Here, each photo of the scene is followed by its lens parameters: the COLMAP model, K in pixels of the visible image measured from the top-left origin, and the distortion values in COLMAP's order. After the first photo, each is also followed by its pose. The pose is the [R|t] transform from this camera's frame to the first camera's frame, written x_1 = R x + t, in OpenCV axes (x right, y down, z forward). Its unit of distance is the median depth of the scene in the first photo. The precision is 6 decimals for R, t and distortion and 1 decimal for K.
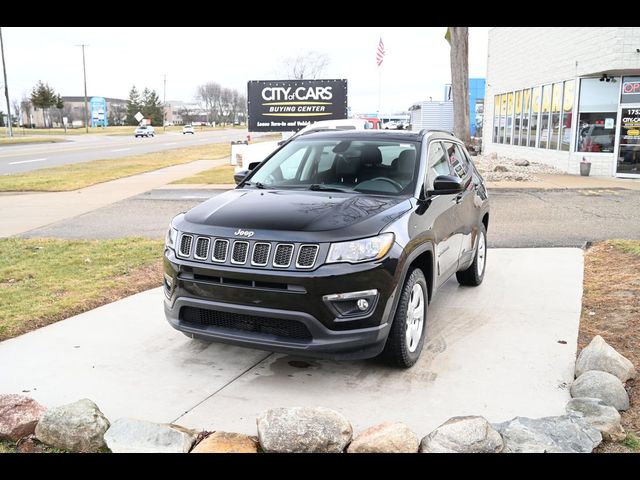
lens RADIAL K [[622.2, 0, 322.2], [0, 622.2, 240.6], [0, 0, 1]] dist [-0.004084, 0.001453]
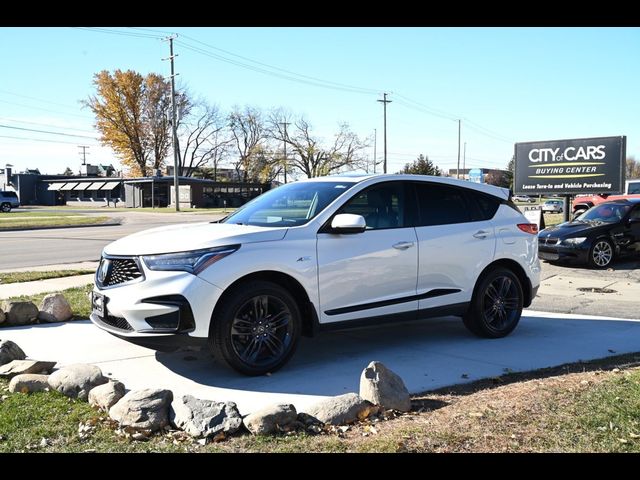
lens RADIAL K [[643.7, 0, 320.0], [0, 643.7, 240.0], [0, 0, 1]] dist [-0.017334, -0.005949]
pose [[0.831368, 0.035141, -0.554610, 0.190323], [-0.098827, 0.991440, -0.085324, 0.009687], [0.546864, 0.125746, 0.827724, 0.019126]]
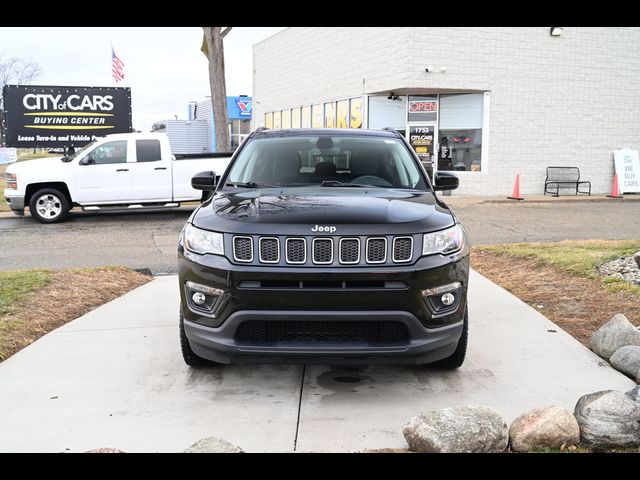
lens RADIAL K [[696.1, 0, 323.2], [0, 696.1, 238.7], [0, 0, 1]] dist [-0.002875, 0.018401]
pose [[0.920469, -0.045547, 0.388153, -0.097389], [0.066818, 0.996903, -0.041474, 0.008110], [-0.385062, 0.064111, 0.920661, 0.018220]]
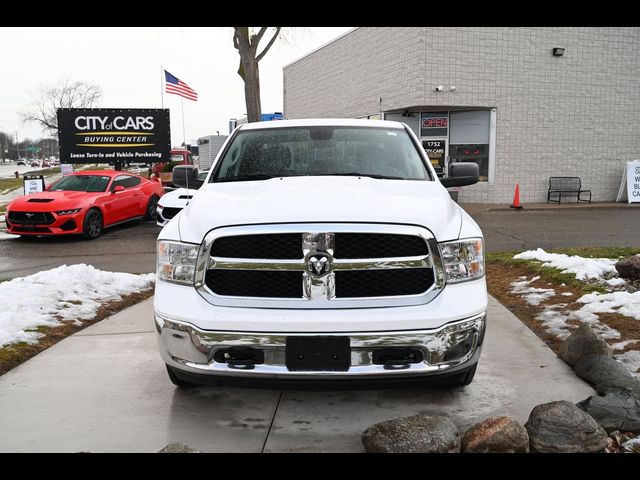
lens RADIAL K [[629.4, 0, 320.0], [0, 629.4, 240.0], [0, 0, 1]] dist [-0.002371, 0.011606]
pose [[0.939634, -0.046623, 0.338990, -0.079799], [0.066246, 0.996717, -0.046542, 0.004249], [-0.335707, 0.066189, 0.939638, 0.015342]]
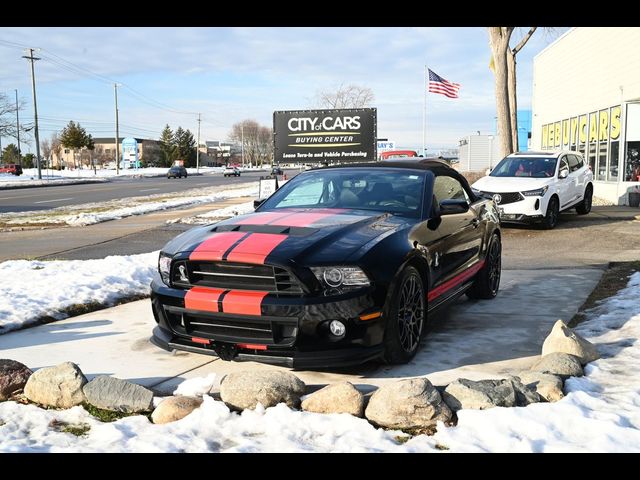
lens RADIAL K [[678.3, 0, 320.0], [0, 678.3, 240.0], [0, 0, 1]] dist [-0.002717, 0.013759]
pose [[0.997573, -0.002405, -0.069590, 0.025830], [-0.002766, 0.997246, -0.074117, 0.021333], [0.069576, 0.074130, 0.994819, -0.032800]]
